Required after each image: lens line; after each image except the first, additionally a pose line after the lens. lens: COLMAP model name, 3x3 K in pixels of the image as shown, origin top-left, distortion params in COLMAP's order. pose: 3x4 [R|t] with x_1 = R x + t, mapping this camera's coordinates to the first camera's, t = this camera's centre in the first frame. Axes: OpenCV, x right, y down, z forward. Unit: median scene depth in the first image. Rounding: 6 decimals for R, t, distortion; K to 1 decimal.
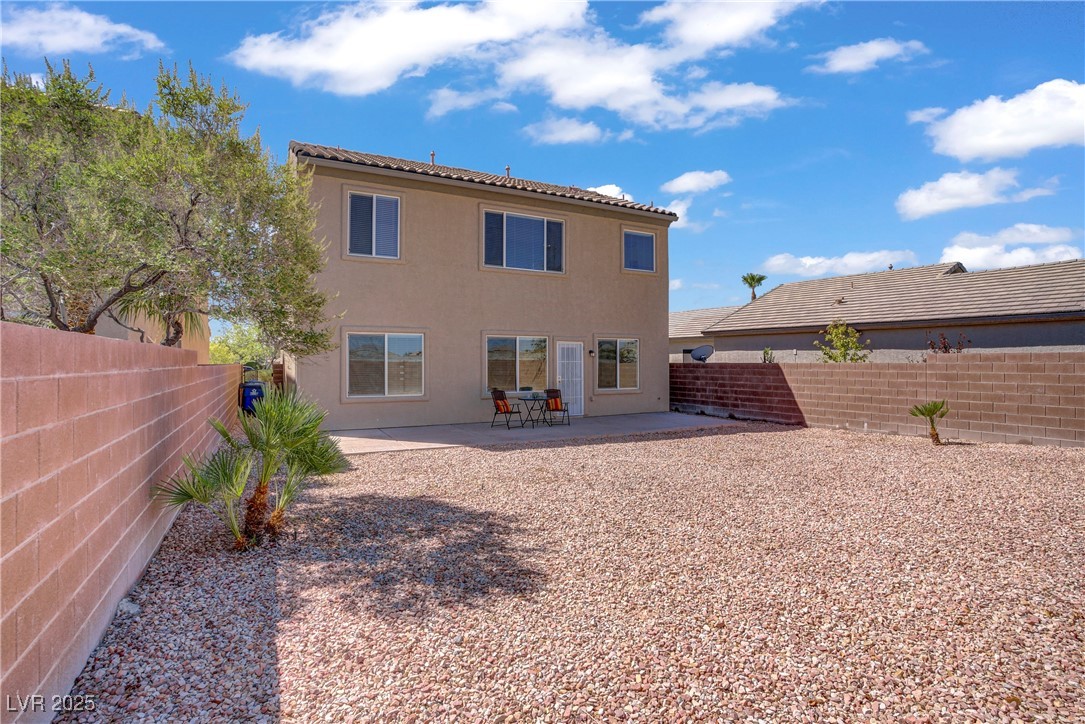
lens RADIAL K [[532.3, 0, 542.0], [0, 532.3, 359.9], [0, 0, 1]] dist [-0.000137, 0.000000]
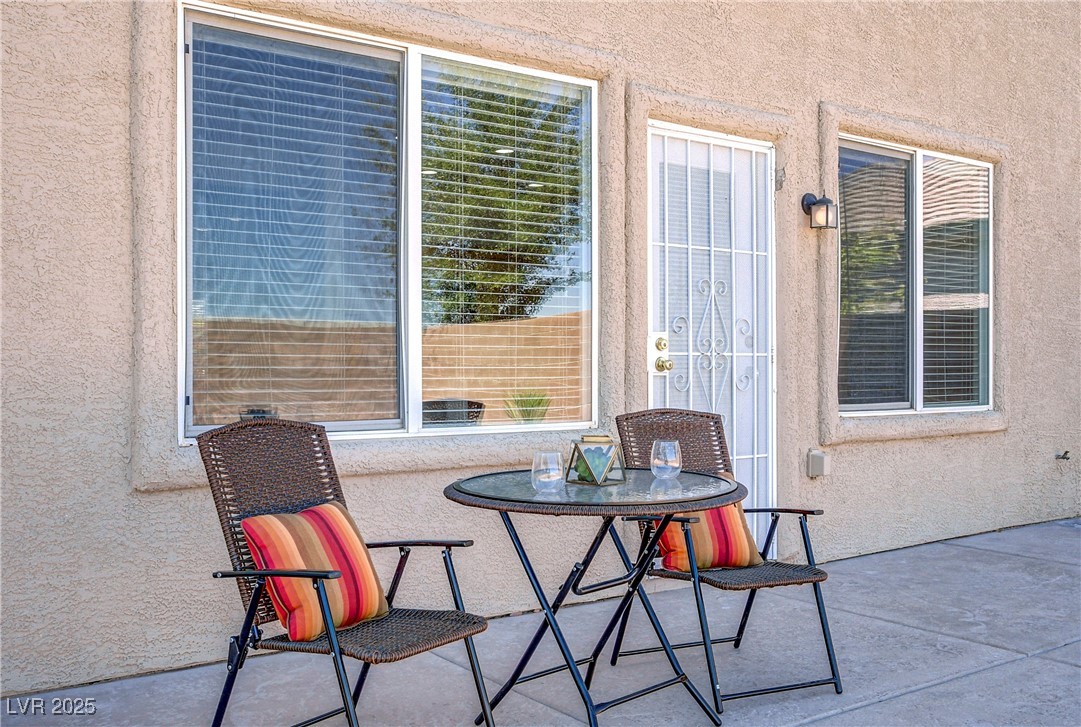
lens RADIAL K [[1057.7, 0, 540.7], [0, 1057.7, 363.7], [0, 0, 1]] dist [0.006159, 0.000000]
pose [[0.988713, -0.000397, 0.149825, -0.051797], [0.000883, 0.999995, -0.003174, 0.040730], [-0.149822, 0.003271, 0.988708, 0.678887]]
